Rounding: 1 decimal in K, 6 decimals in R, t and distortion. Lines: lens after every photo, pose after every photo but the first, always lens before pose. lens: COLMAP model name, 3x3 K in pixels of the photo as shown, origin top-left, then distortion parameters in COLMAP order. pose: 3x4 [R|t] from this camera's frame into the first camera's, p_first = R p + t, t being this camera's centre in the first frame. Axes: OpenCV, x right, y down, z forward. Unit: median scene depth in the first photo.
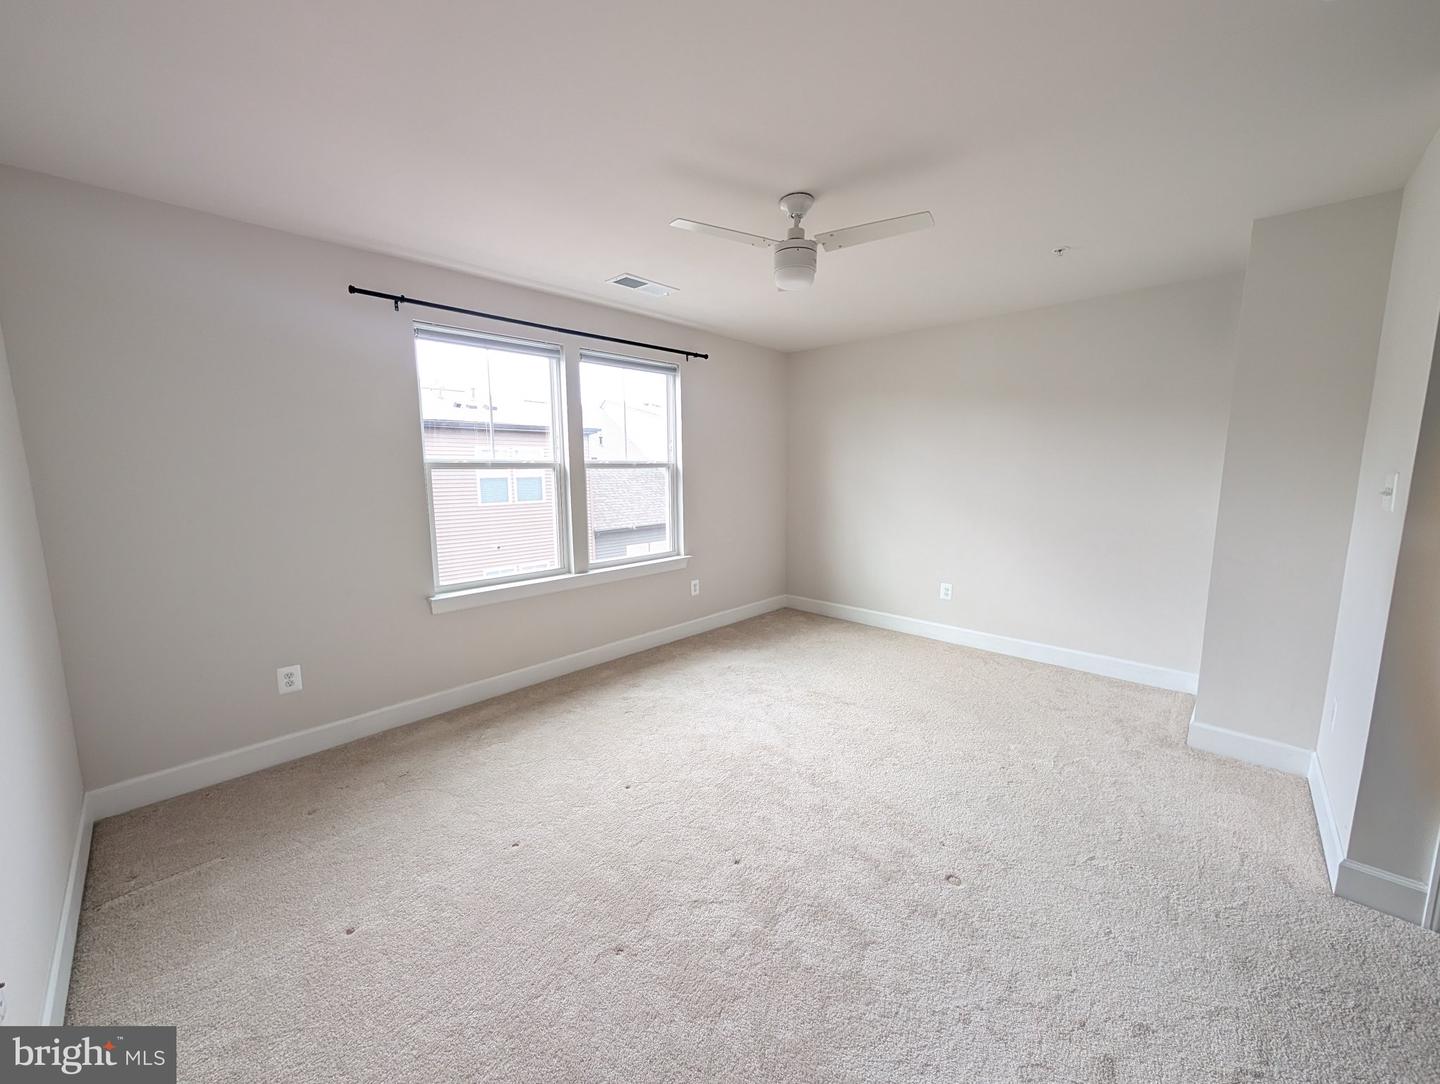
lens RADIAL K [[548.1, 0, 720.0], [0, 548.1, 542.0], [0, 0, 1]] dist [-0.000737, 0.000072]
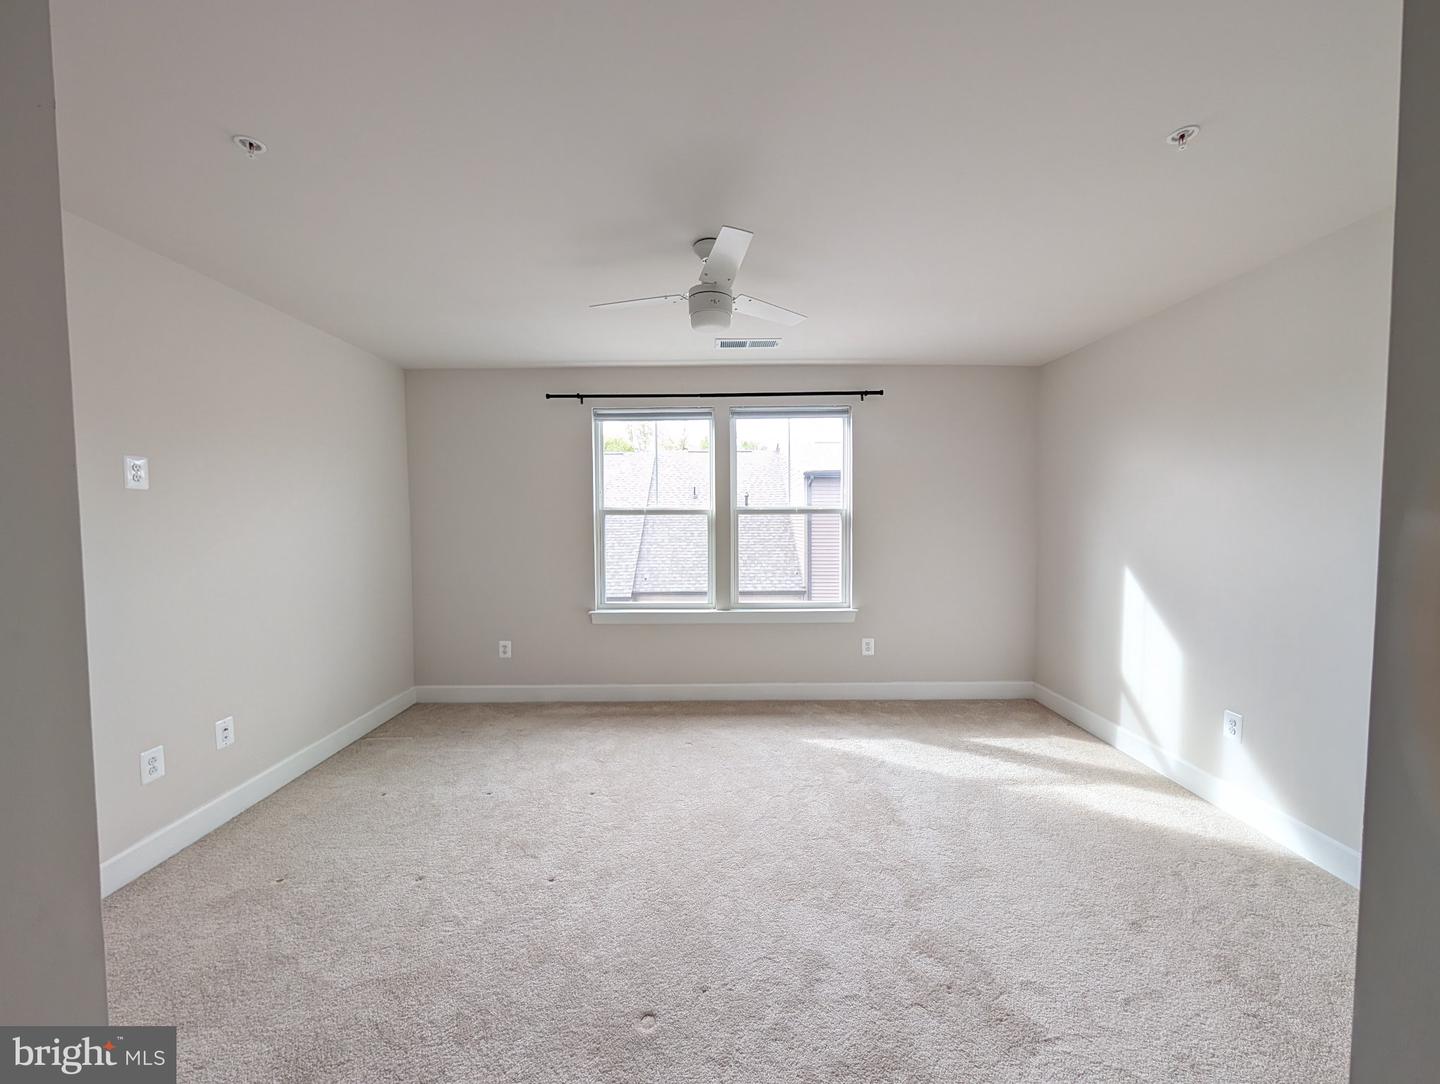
lens RADIAL K [[554.4, 0, 720.0], [0, 554.4, 542.0], [0, 0, 1]] dist [-0.002072, -0.000060]
pose [[0.691922, 0.035586, -0.721095, 0.556925], [-0.096025, 0.994447, -0.043065, -0.031109], [0.715558, 0.099041, 0.691497, 0.235060]]
